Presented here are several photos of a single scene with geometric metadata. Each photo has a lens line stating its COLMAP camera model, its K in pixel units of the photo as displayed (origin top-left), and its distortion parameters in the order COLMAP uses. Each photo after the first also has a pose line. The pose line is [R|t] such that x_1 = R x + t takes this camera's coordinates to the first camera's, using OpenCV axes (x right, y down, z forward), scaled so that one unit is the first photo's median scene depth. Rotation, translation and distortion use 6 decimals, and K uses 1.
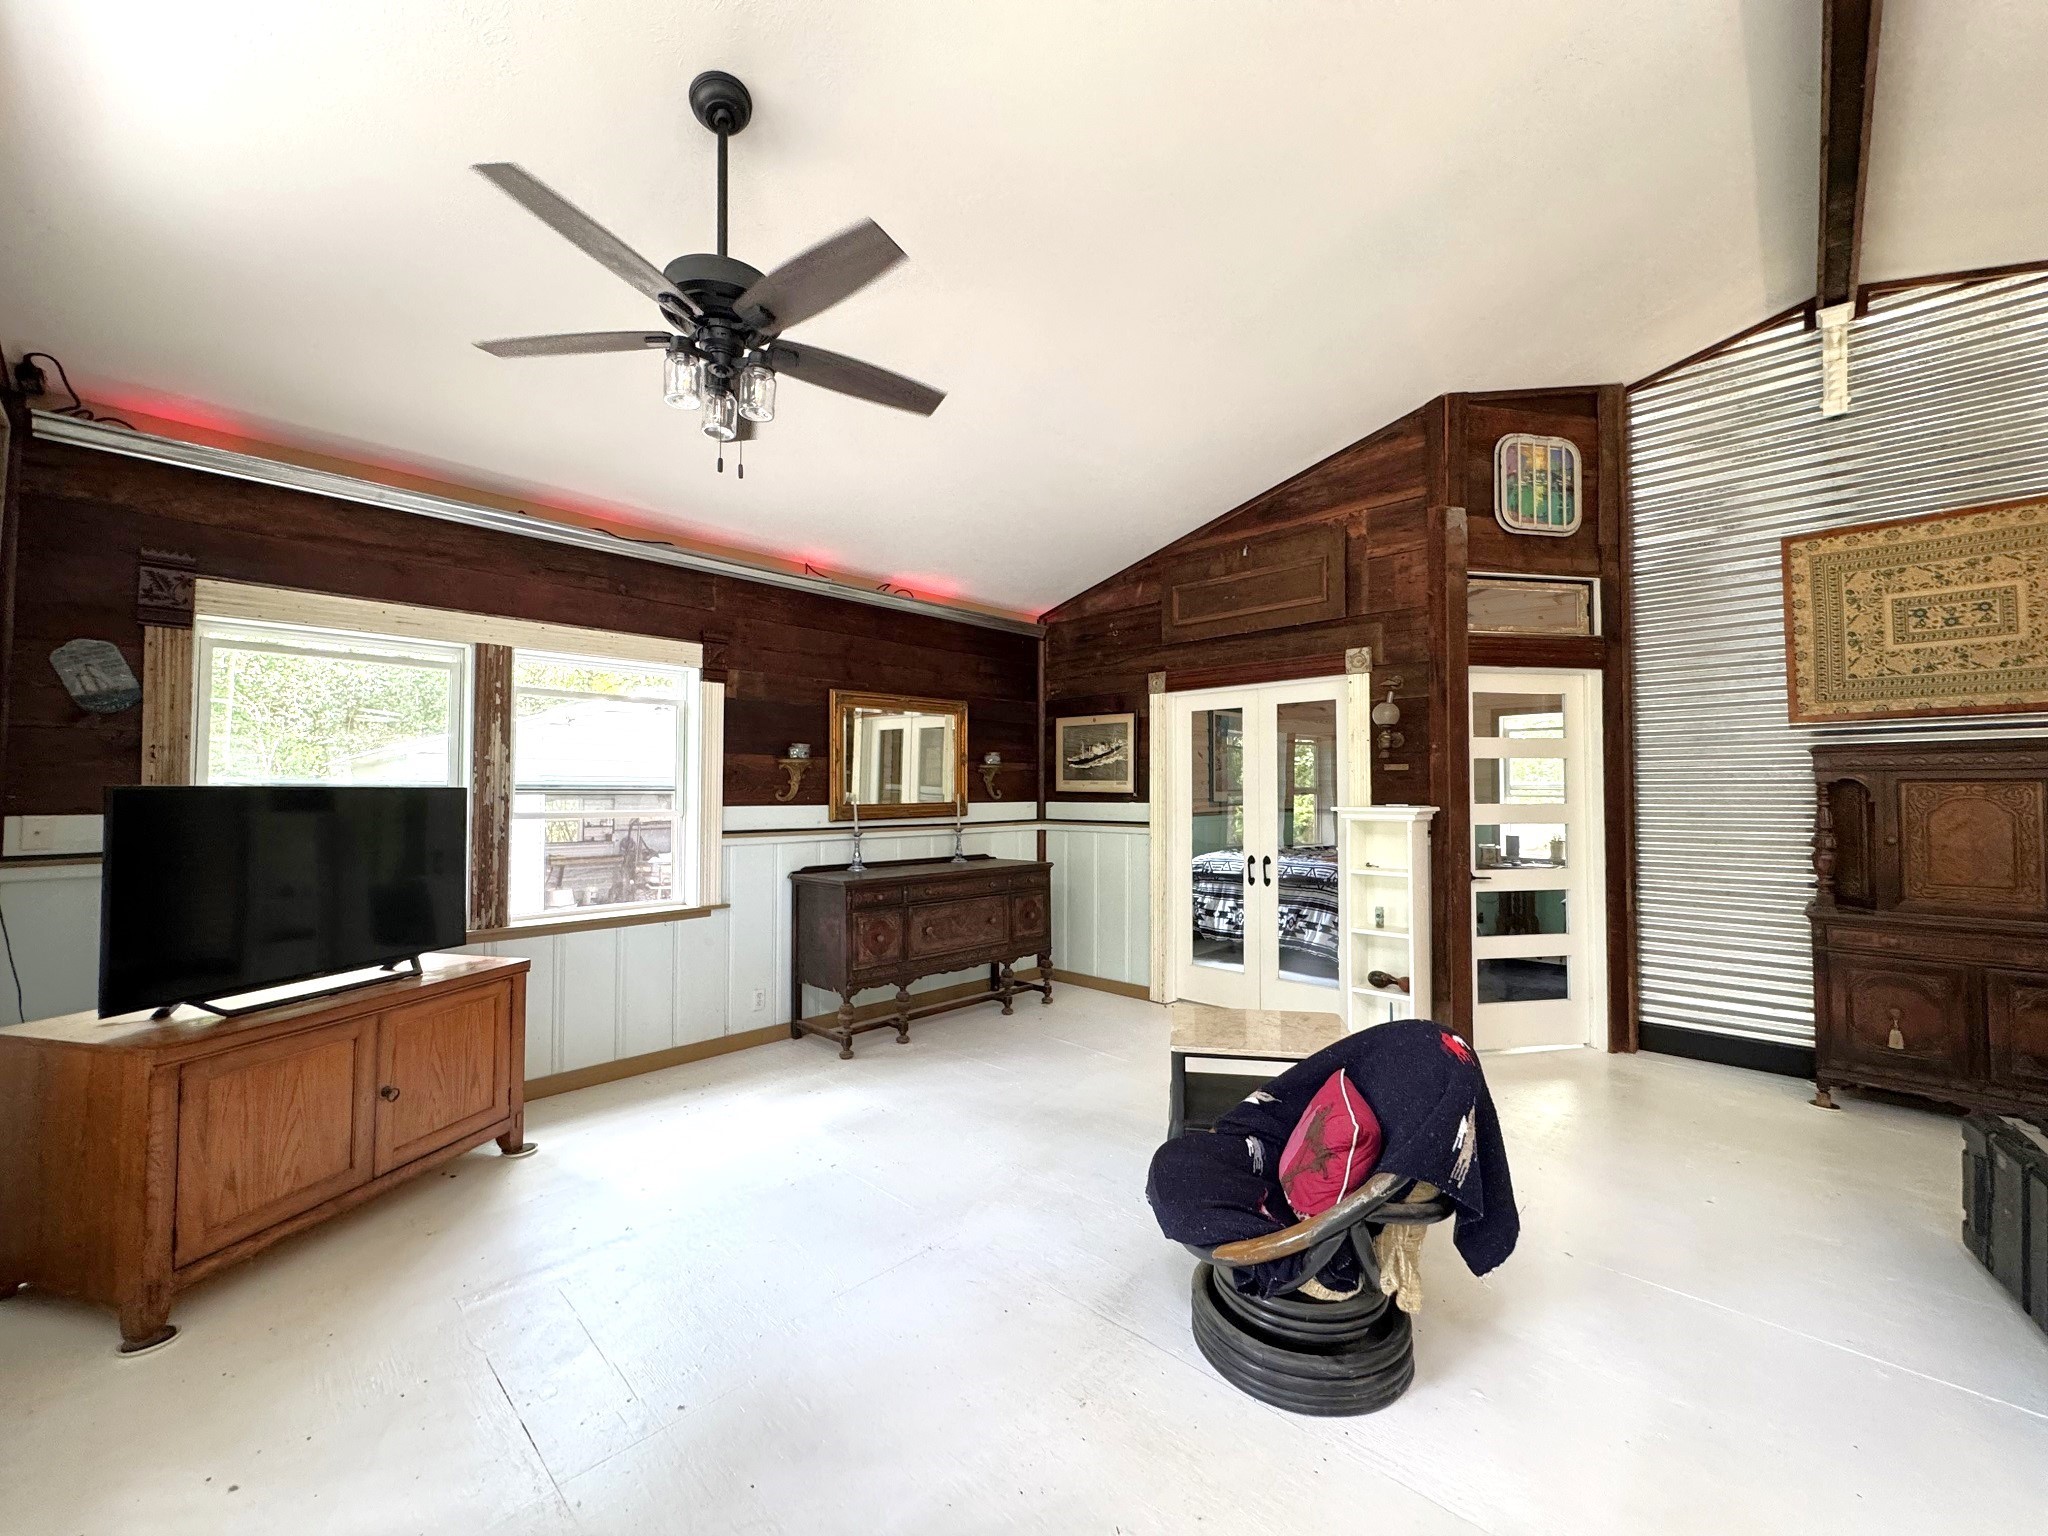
lens RADIAL K [[816.3, 0, 1028.6], [0, 816.3, 767.5], [0, 0, 1]] dist [-0.002359, -0.000107]
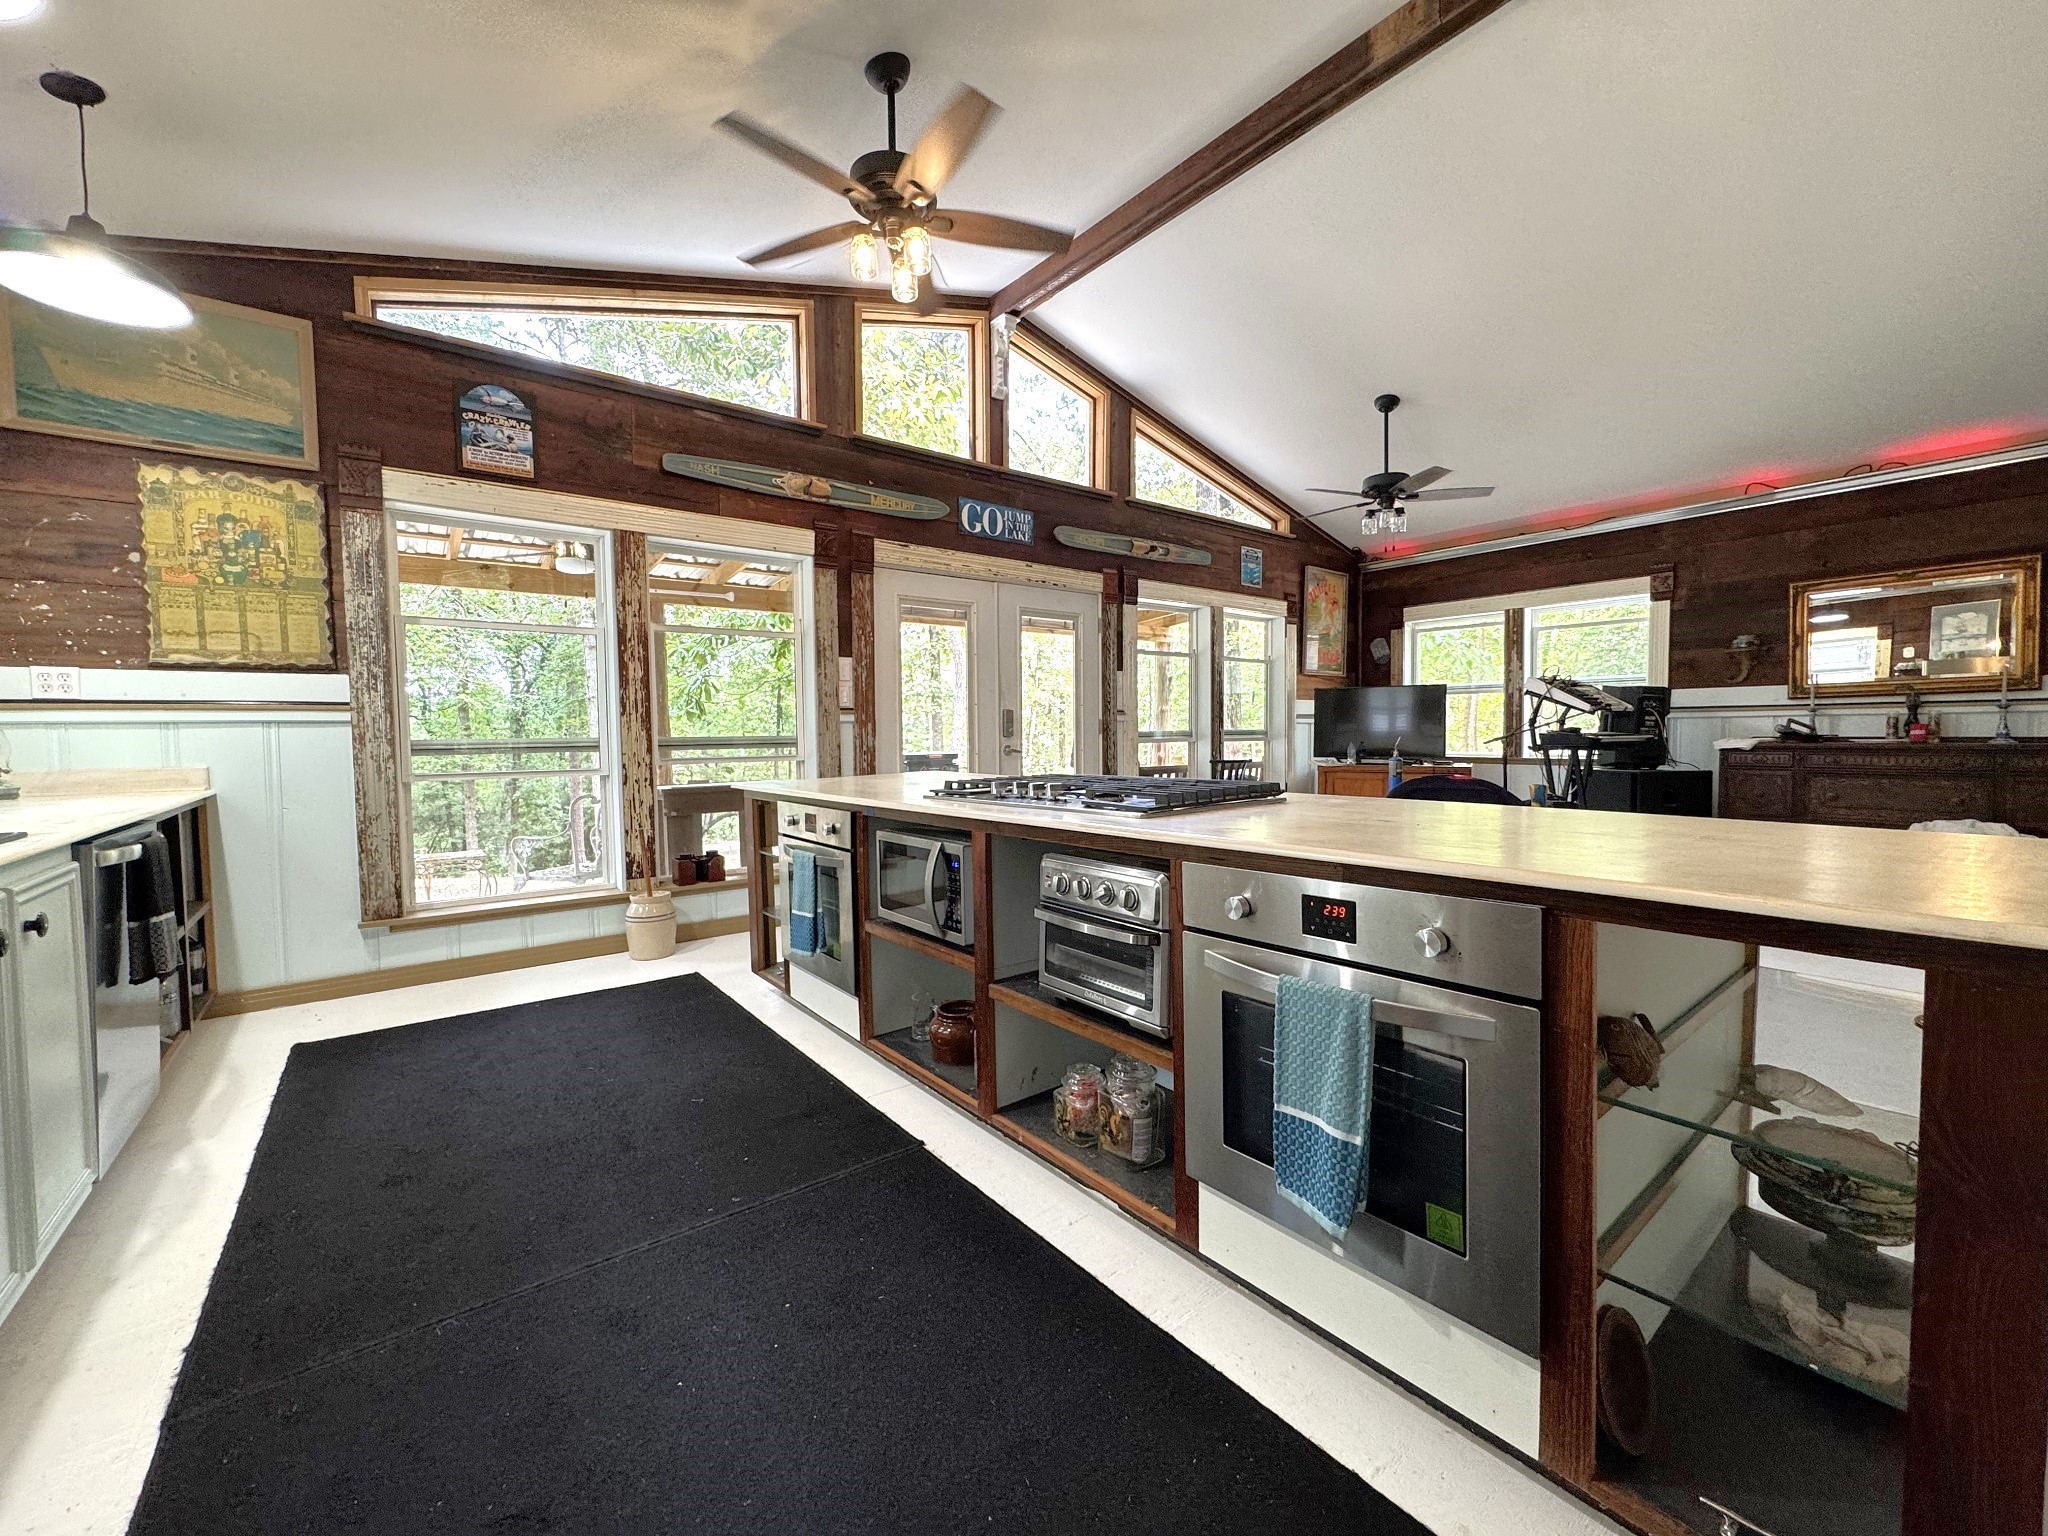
lens RADIAL K [[816.3, 0, 1022.9], [0, 816.3, 767.2], [0, 0, 1]] dist [-0.002359, -0.000107]
pose [[-0.139815, 0.042925, -0.989247, 1.193510], [0.039971, 0.998490, 0.037677, 0.085917], [0.989371, -0.034273, -0.141320, 0.106256]]
